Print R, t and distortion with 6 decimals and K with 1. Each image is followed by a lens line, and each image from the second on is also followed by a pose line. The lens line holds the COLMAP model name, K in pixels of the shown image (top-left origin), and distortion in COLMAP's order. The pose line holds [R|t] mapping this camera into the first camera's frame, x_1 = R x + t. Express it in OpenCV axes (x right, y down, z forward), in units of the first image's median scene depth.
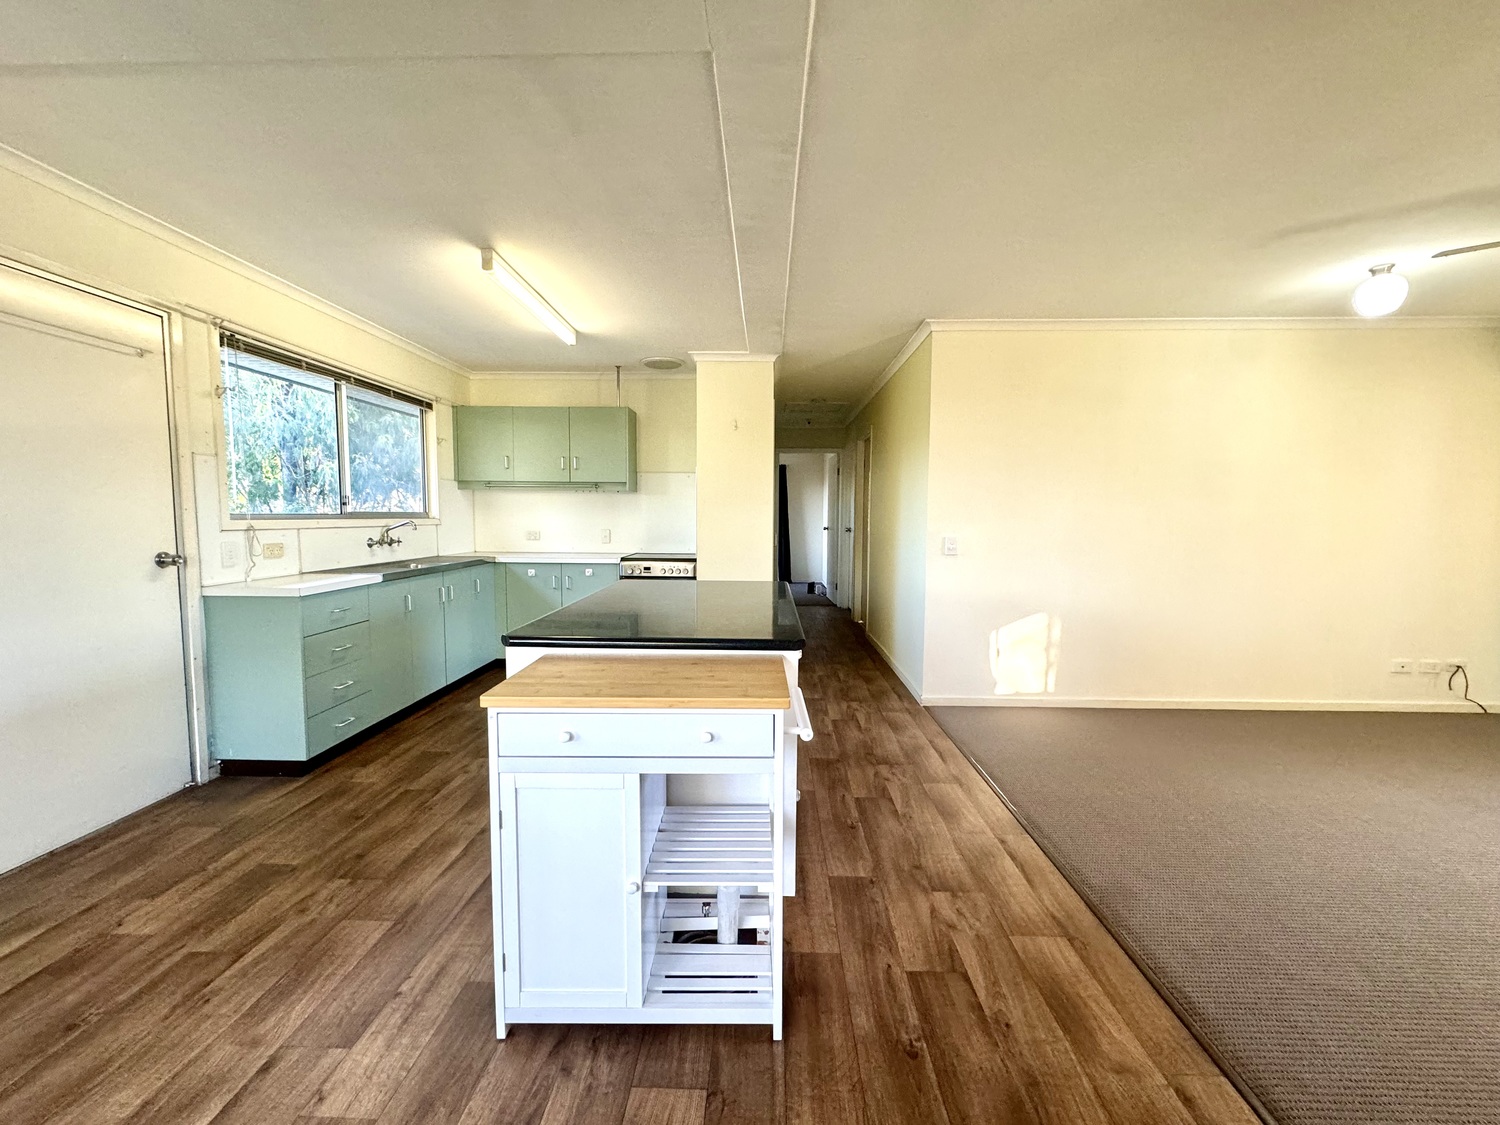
lens RADIAL K [[596.3, 0, 750.9], [0, 596.3, 561.5], [0, 0, 1]] dist [-0.001322, 0.000012]
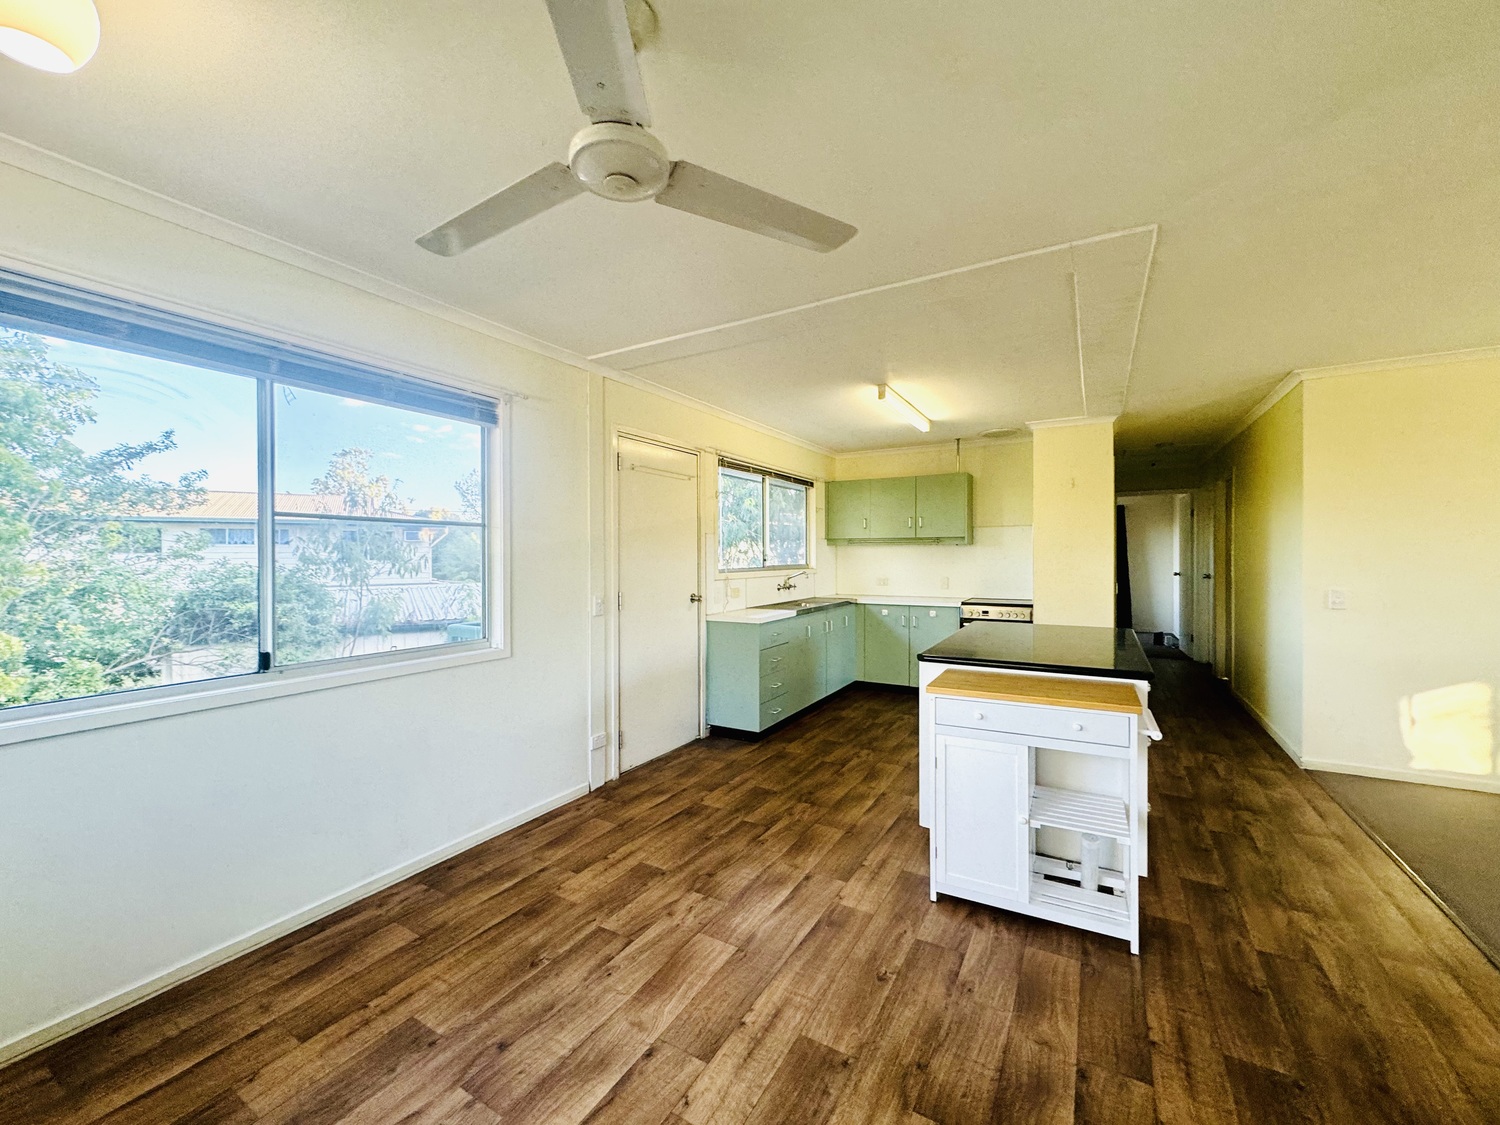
lens RADIAL K [[596.3, 0, 750.9], [0, 596.3, 561.5], [0, 0, 1]] dist [-0.001322, 0.000012]
pose [[0.878363, -0.006582, -0.477949, -0.035800], [-0.025927, 0.997777, -0.061388, -0.005557], [0.477291, 0.066313, 0.876240, -0.356115]]
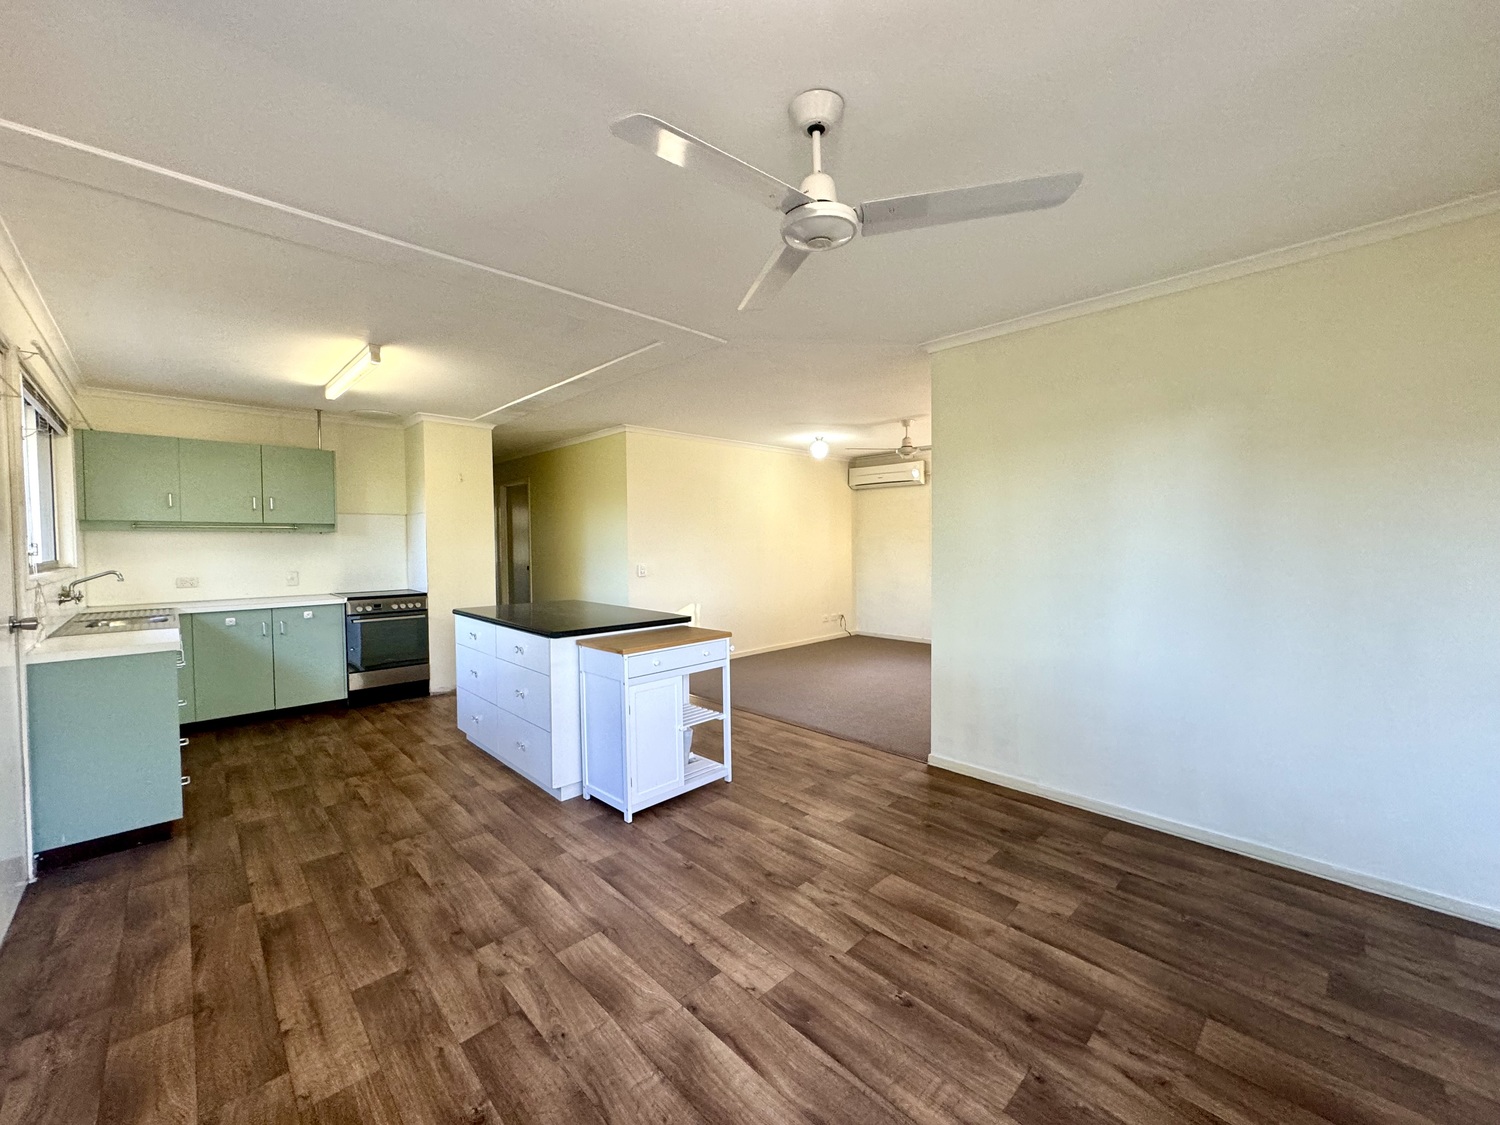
lens RADIAL K [[596.3, 0, 750.9], [0, 596.3, 561.5], [0, 0, 1]] dist [-0.001322, 0.000012]
pose [[0.695606, -0.035077, 0.717567, -0.756593], [0.067929, 0.997544, -0.017086, -0.005223], [-0.715205, 0.060629, 0.696280, -0.360992]]
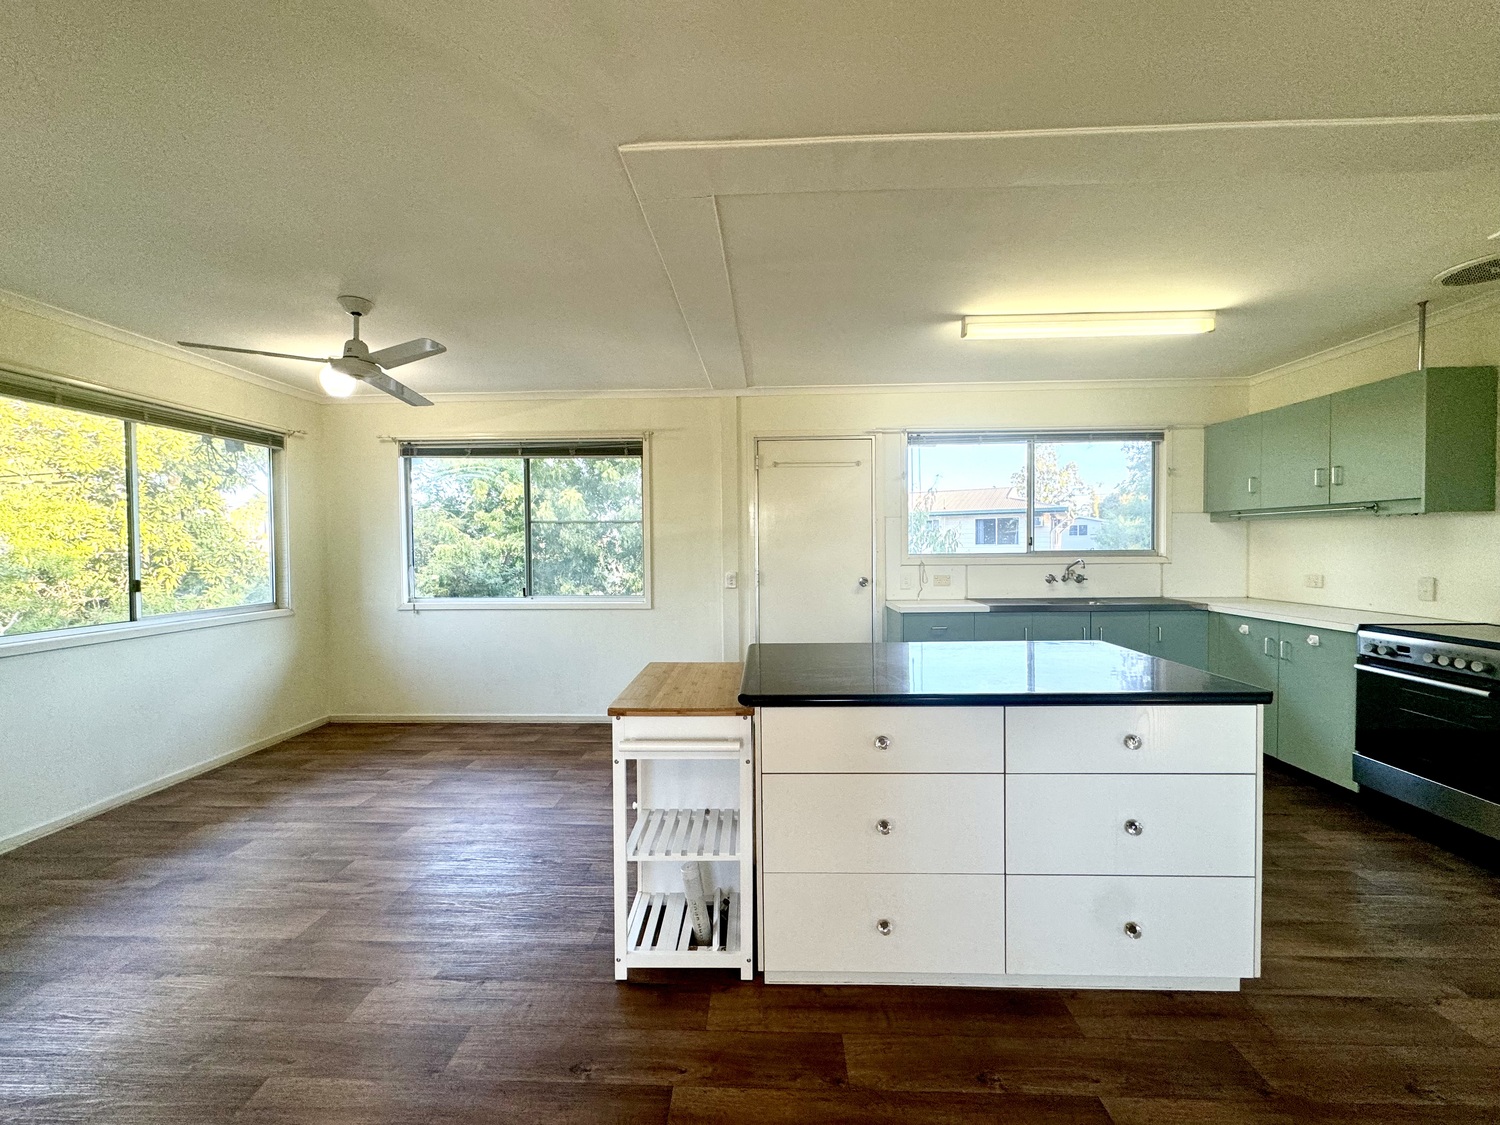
lens RADIAL K [[596.3, 0, 750.9], [0, 596.3, 561.5], [0, 0, 1]] dist [-0.001322, 0.000012]
pose [[-0.005864, 0.019937, -0.999784, 0.635901], [-0.069018, 0.997409, 0.020294, -0.063655], [0.997598, 0.069122, -0.004473, 0.602531]]
